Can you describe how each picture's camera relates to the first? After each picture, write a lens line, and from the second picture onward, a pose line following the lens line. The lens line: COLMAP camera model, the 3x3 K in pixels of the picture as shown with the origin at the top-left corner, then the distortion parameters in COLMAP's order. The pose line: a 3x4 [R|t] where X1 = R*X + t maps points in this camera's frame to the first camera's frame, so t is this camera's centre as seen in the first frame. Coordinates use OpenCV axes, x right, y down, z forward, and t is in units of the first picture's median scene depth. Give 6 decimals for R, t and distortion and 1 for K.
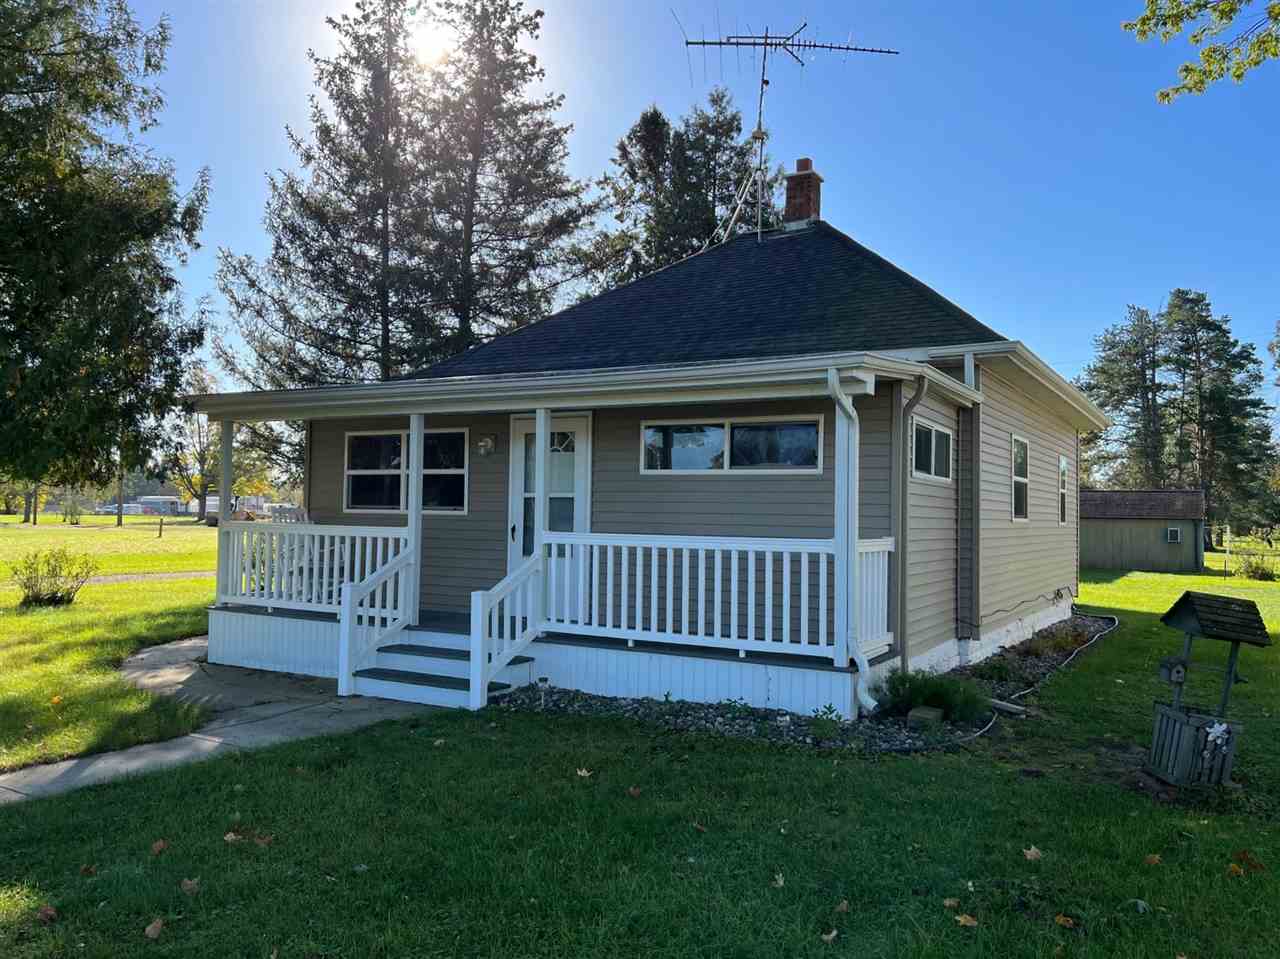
lens RADIAL K [[990.4, 0, 638.1], [0, 990.4, 492.5], [0, 0, 1]] dist [0.041983, -0.005462]
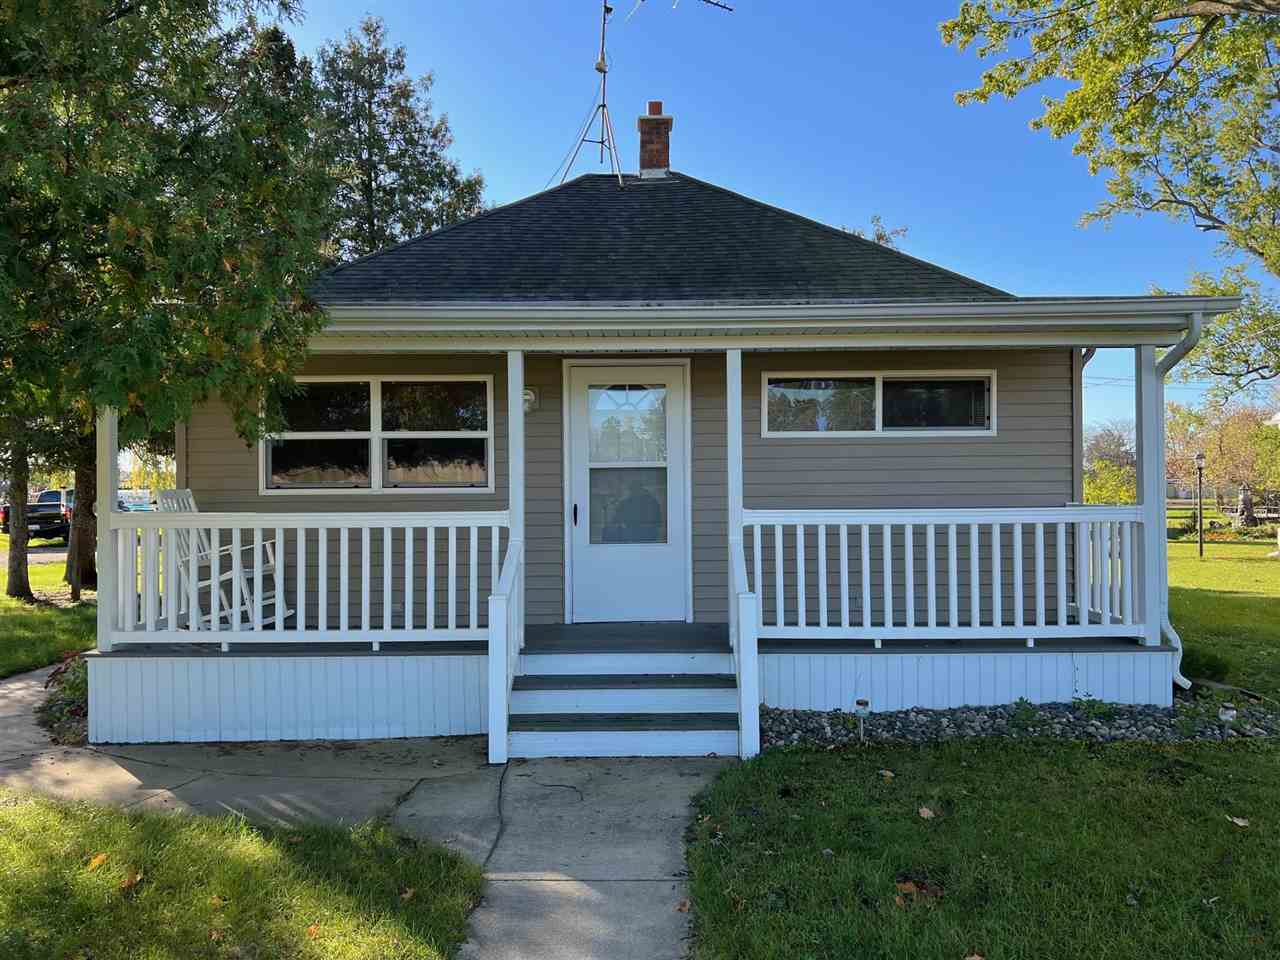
lens RADIAL K [[990.4, 0, 640.2], [0, 990.4, 466.5], [0, 0, 1]] dist [0.041983, -0.005462]
pose [[0.876693, -0.011339, 0.480917, -0.499040], [0.013023, 0.999915, -0.000165, 0.005049], [-0.480874, 0.006408, 0.876766, 0.339149]]
